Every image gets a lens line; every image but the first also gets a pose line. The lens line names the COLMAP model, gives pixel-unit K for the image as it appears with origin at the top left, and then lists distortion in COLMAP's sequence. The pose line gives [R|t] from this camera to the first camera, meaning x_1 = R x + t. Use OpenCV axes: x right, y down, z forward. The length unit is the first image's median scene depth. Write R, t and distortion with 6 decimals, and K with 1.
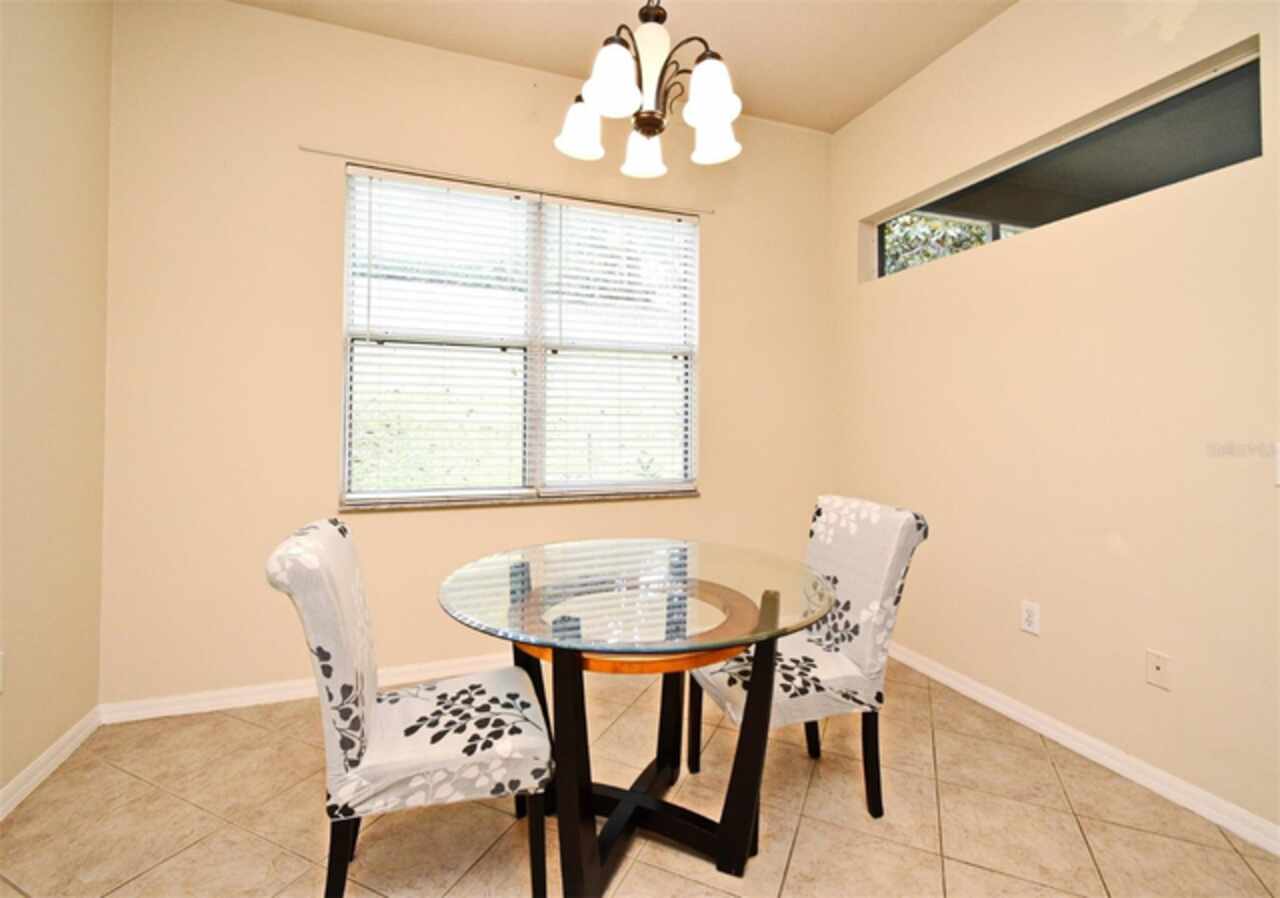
lens RADIAL K [[593.5, 0, 647.1], [0, 593.5, 410.8], [0, 0, 1]] dist [-0.002001, -0.001204]
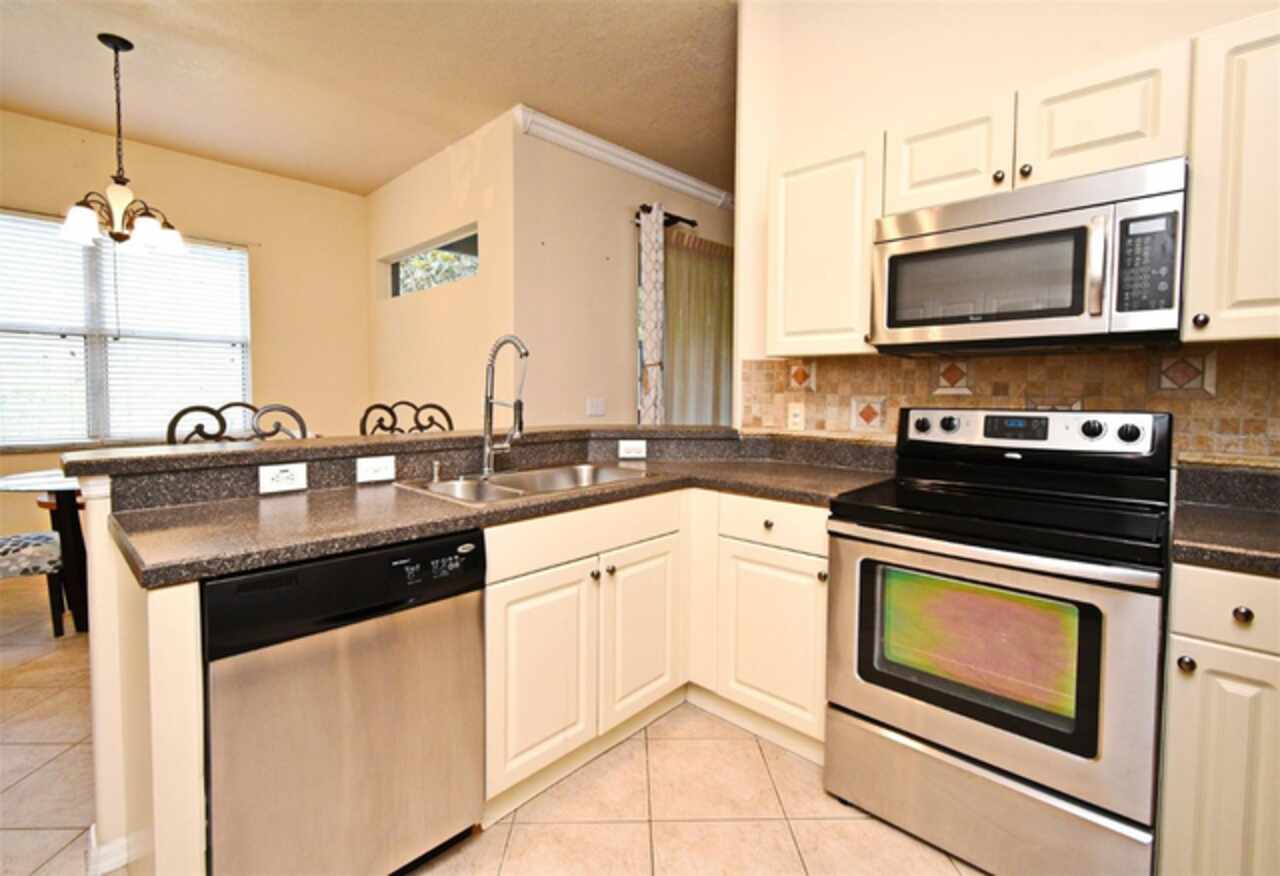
lens RADIAL K [[572.5, 0, 643.0], [0, 572.5, 412.6], [0, 0, 1]] dist [0.004171, 0.000220]
pose [[0.897271, -0.020157, 0.441020, 0.358115], [-0.006486, 0.998248, 0.058821, -0.016333], [-0.441433, -0.055638, 0.895568, -0.757742]]
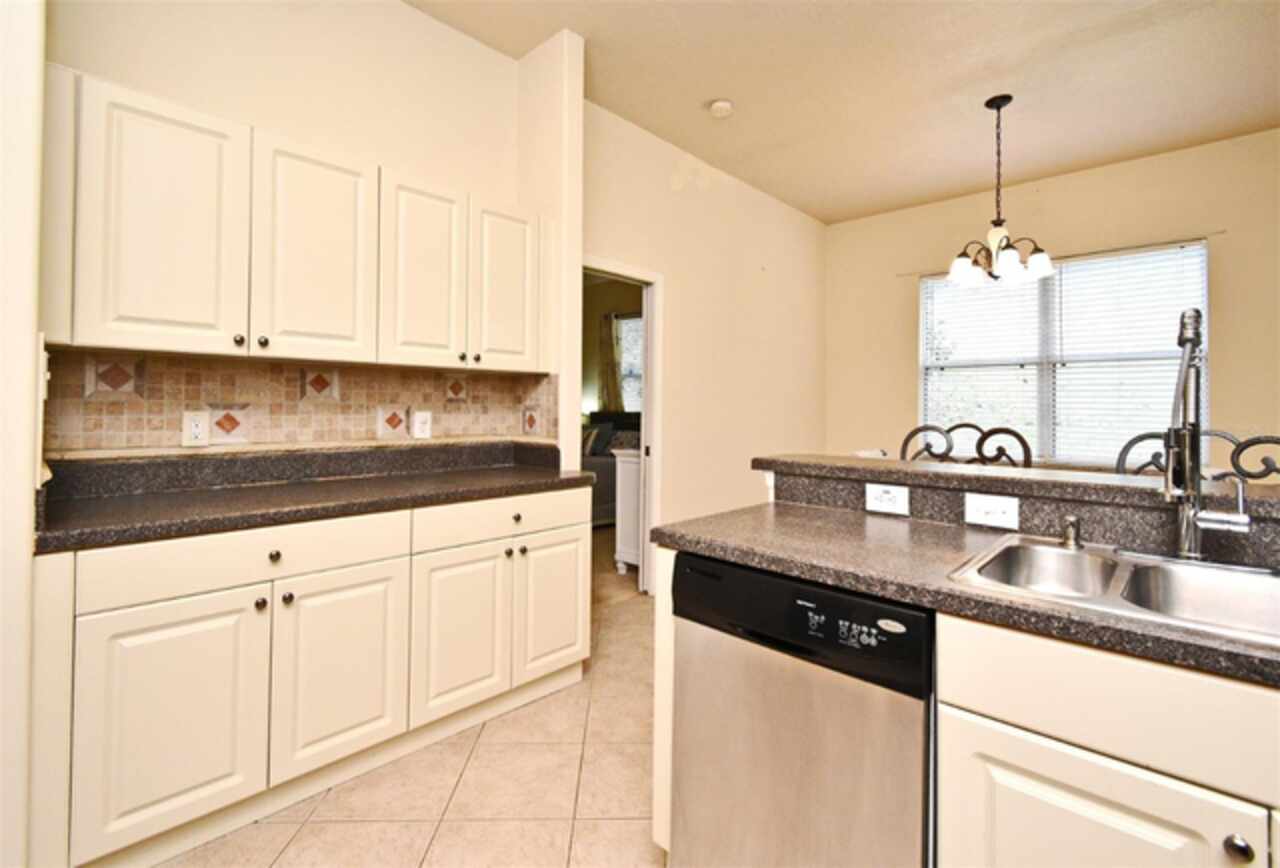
lens RADIAL K [[585.6, 0, 637.1], [0, 585.6, 397.9], [0, 0, 1]] dist [0.000883, -0.001434]
pose [[0.440087, -0.016235, -0.897808, 0.680211], [0.007865, 0.999868, -0.014225, -0.007561], [0.897921, -0.000801, 0.440157, -0.565427]]
